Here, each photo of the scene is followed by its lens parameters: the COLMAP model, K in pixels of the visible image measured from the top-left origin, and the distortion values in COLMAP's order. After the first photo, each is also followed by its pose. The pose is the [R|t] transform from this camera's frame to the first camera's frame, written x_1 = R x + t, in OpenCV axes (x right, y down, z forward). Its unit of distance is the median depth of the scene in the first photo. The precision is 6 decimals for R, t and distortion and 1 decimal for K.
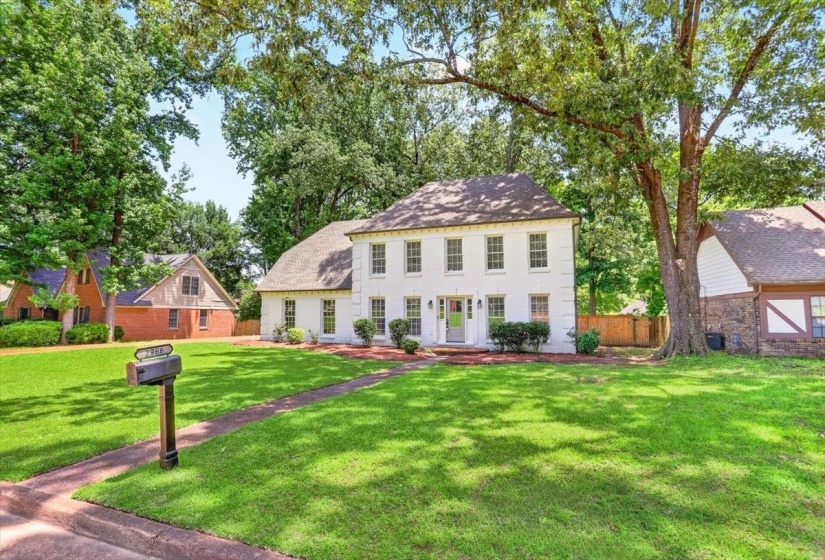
lens RADIAL K [[416.4, 0, 420.2], [0, 416.4, 278.4], [0, 0, 1]] dist [-0.069975, 0.024749]
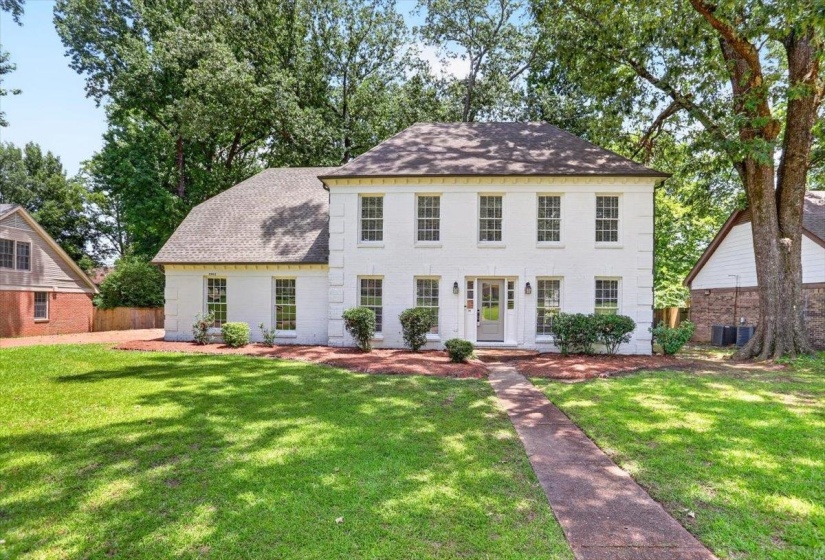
lens RADIAL K [[418.1, 0, 412.6], [0, 418.1, 306.5], [0, 0, 1]] dist [-0.034971, 0.010557]
pose [[0.960153, 0.009535, 0.279313, -0.209350], [-0.035444, 0.995502, 0.087857, 0.030226], [-0.277219, -0.094256, 0.956172, 0.304376]]
